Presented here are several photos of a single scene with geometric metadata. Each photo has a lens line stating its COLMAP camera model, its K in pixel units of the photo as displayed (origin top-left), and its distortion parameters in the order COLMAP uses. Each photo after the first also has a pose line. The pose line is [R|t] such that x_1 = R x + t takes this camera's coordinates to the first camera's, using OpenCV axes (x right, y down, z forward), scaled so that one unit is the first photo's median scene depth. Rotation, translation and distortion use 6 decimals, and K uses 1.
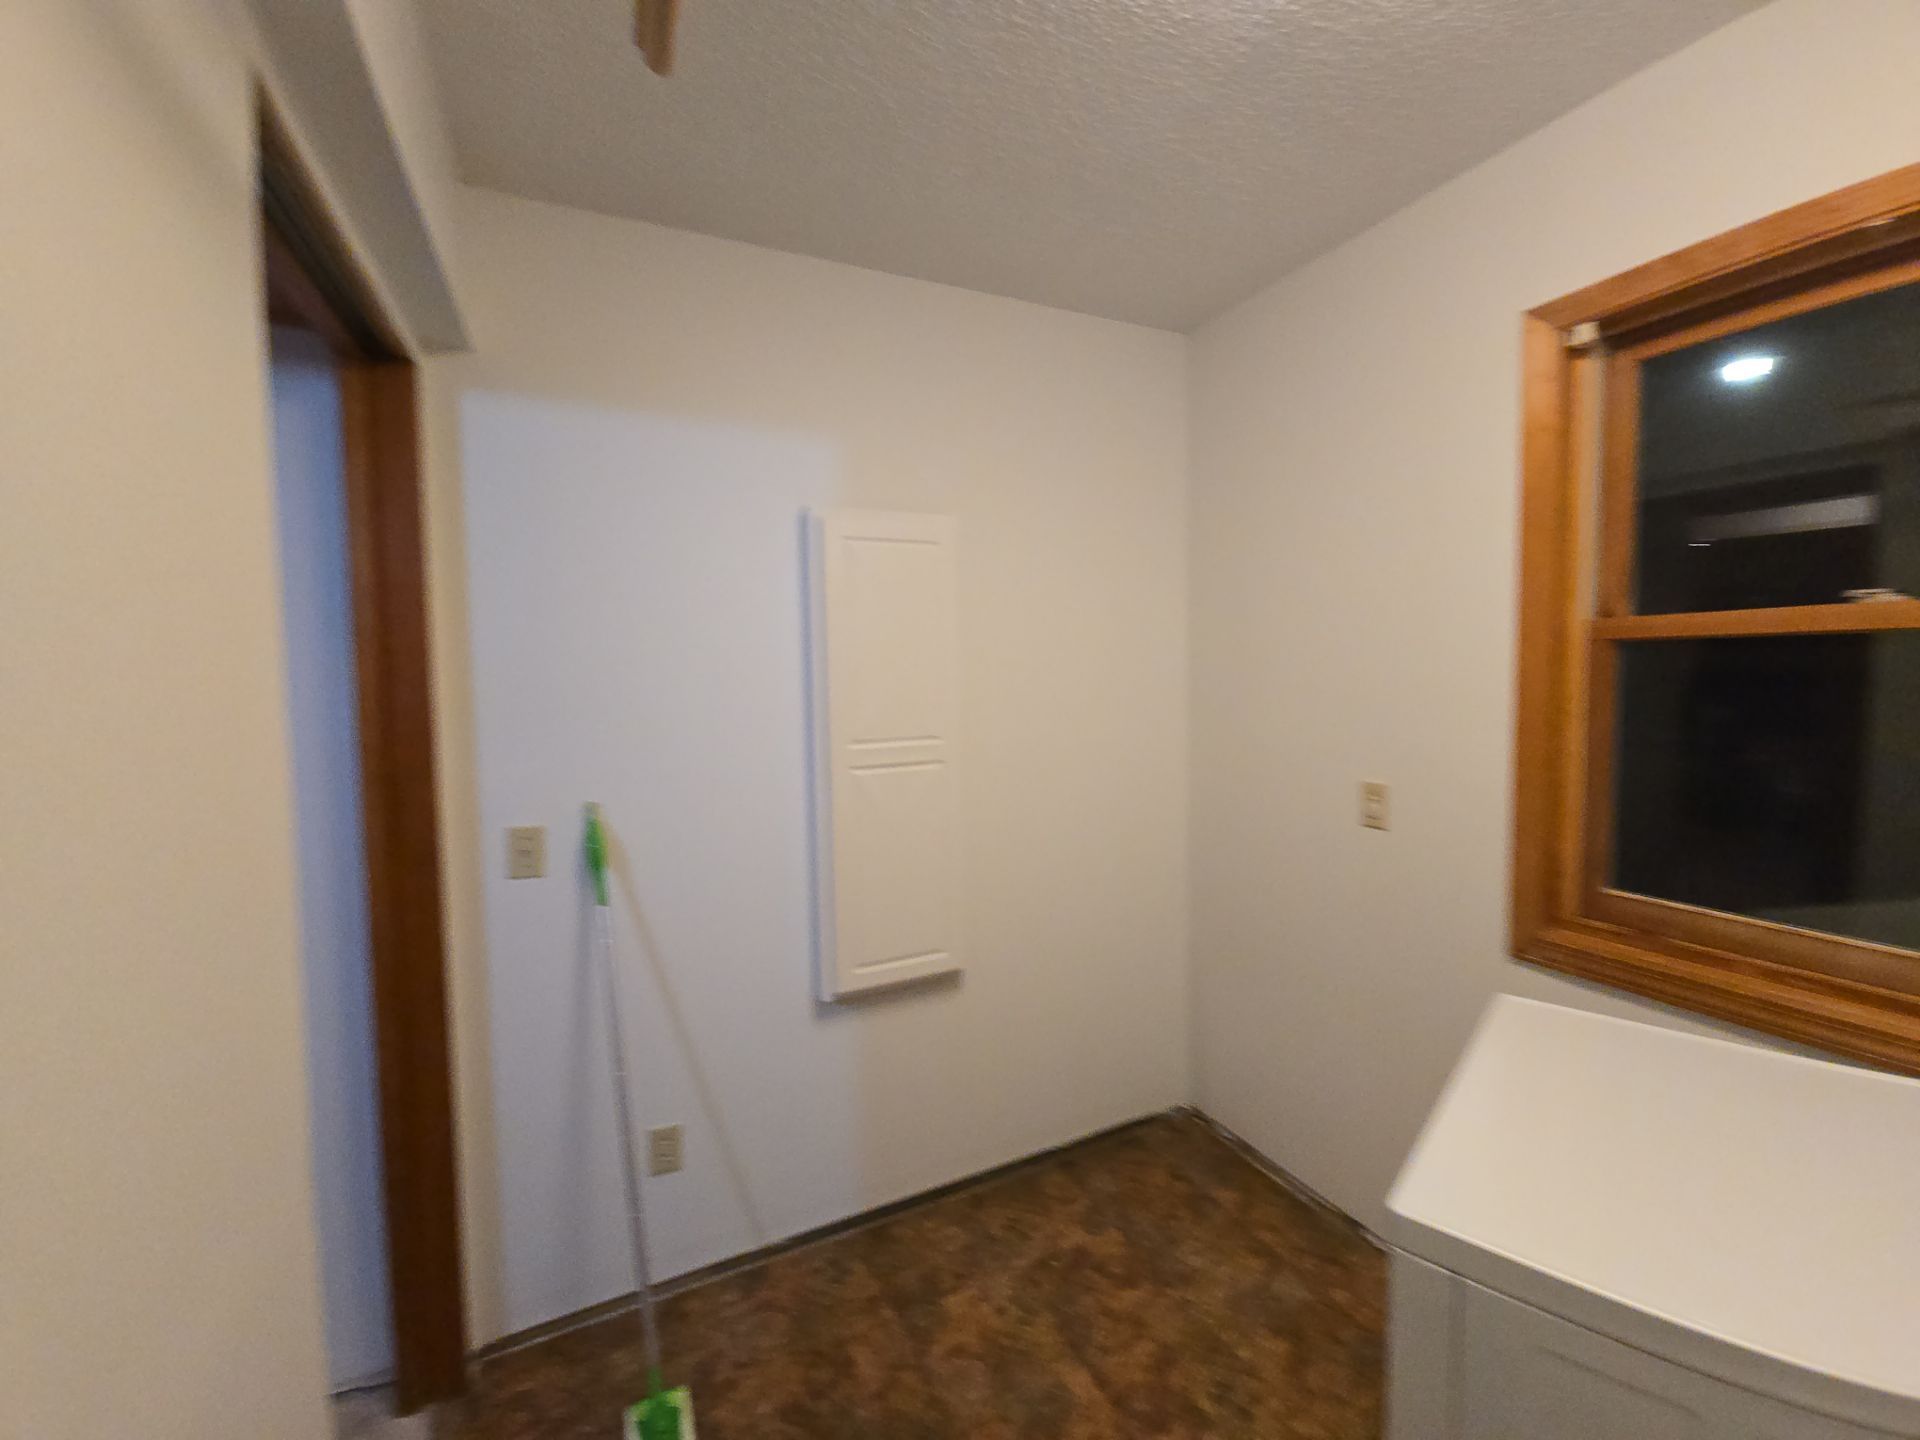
lens RADIAL K [[803.7, 0, 994.4], [0, 803.7, 719.4], [0, 0, 1]] dist [0.012900, -0.000192]
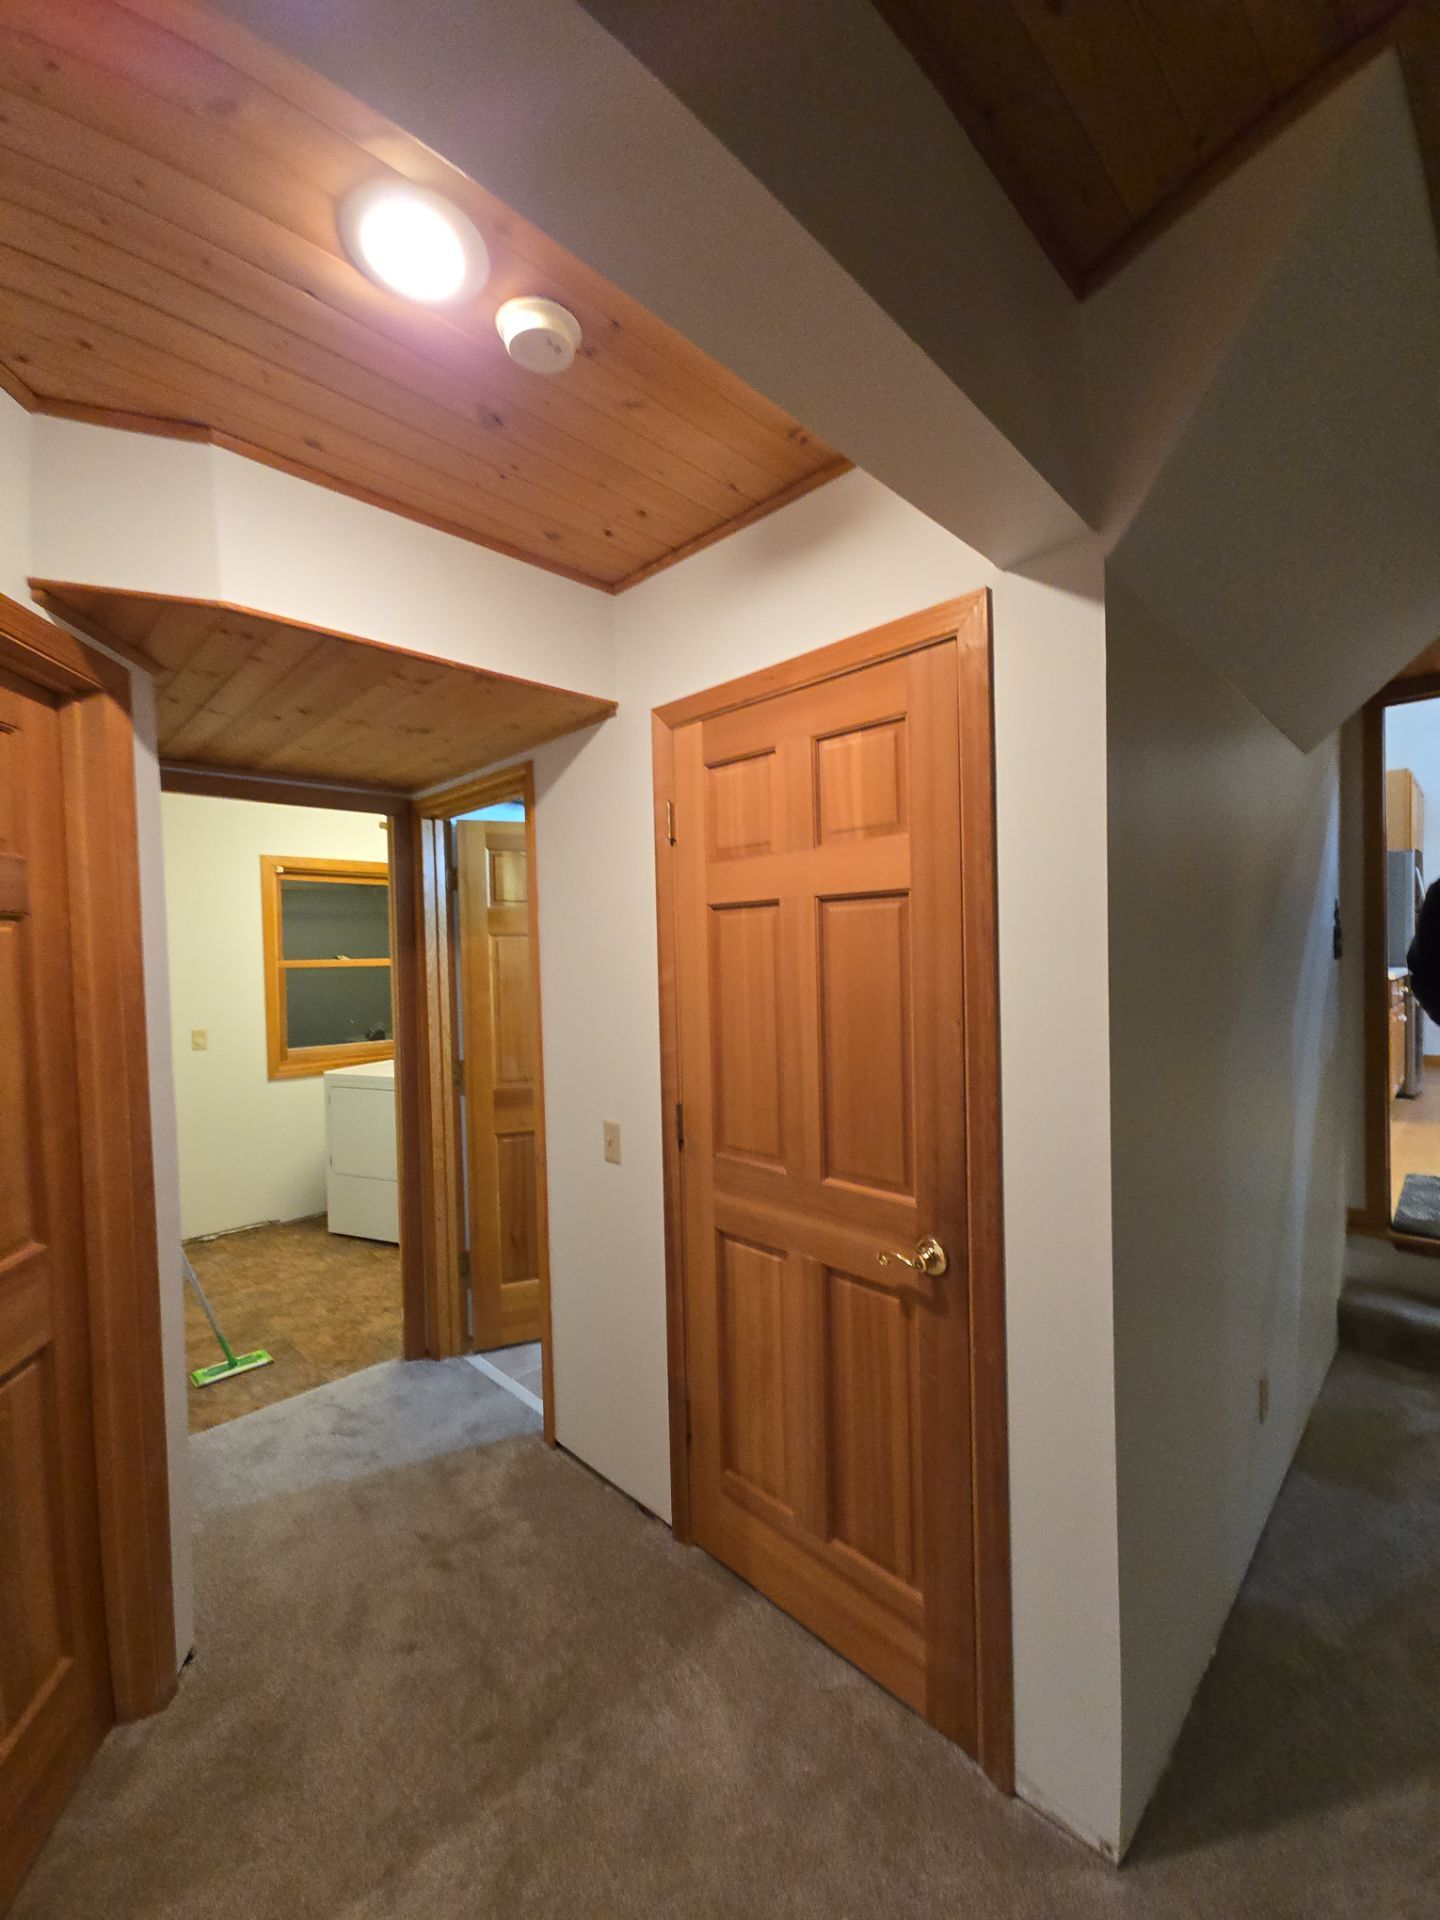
lens RADIAL K [[778.5, 0, 717.8], [0, 778.5, 959.5], [0, 0, 1]] dist [0.002644, 0.000016]
pose [[-0.306435, 0.008564, 0.951853, -2.301088], [0.089583, 0.995781, 0.019881, -0.032774], [-0.947667, 0.091362, -0.305910, 0.315077]]
